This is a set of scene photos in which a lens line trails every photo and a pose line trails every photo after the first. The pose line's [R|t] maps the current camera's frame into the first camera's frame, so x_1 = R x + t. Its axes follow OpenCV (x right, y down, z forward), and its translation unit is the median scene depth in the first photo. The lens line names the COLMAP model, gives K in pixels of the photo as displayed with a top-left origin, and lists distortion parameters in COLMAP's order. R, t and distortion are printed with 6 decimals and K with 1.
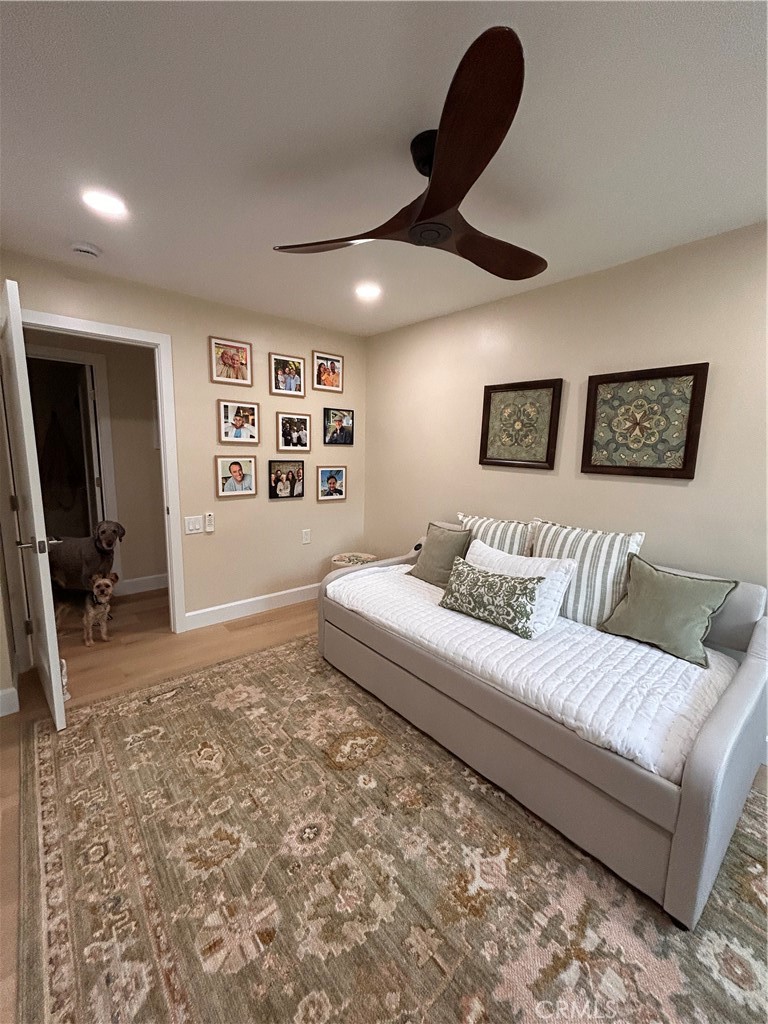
lens RADIAL K [[411.5, 0, 384.0], [0, 411.5, 512.0], [0, 0, 1]] dist [-0.001814, 0.000652]
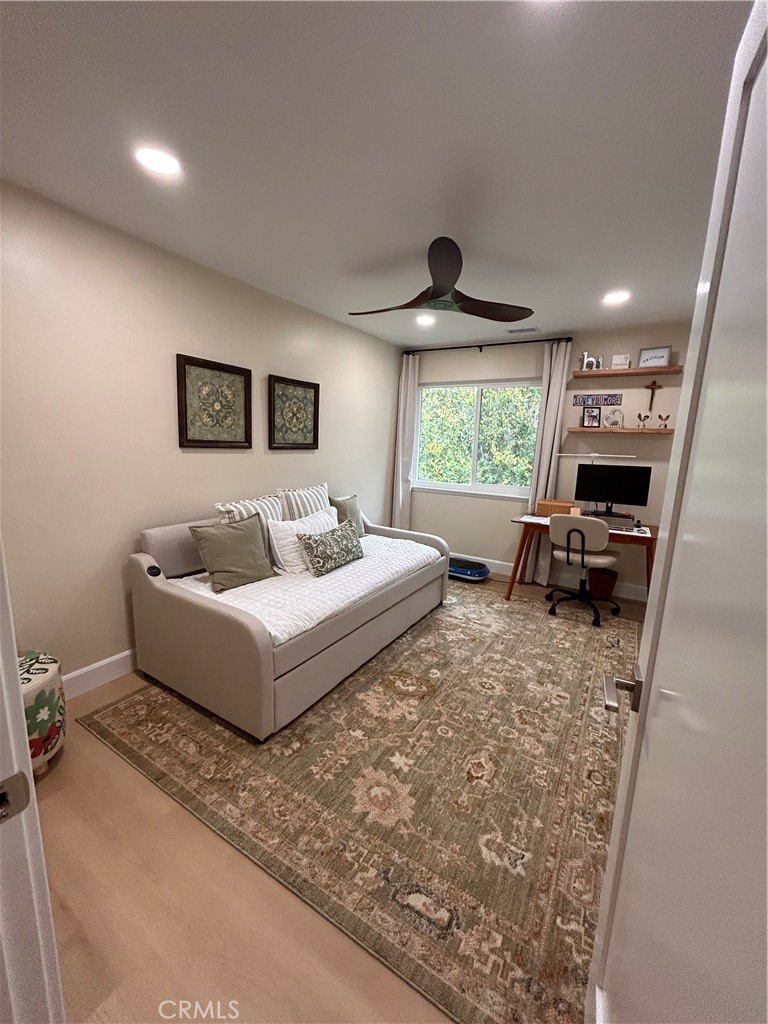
lens RADIAL K [[411.5, 0, 384.0], [0, 411.5, 512.0], [0, 0, 1]] dist [-0.001814, 0.000652]
pose [[-0.308702, -0.200810, 0.929719, -0.954999], [0.106952, 0.963932, 0.243712, -0.200837], [-0.945127, 0.174670, -0.276091, 1.157165]]
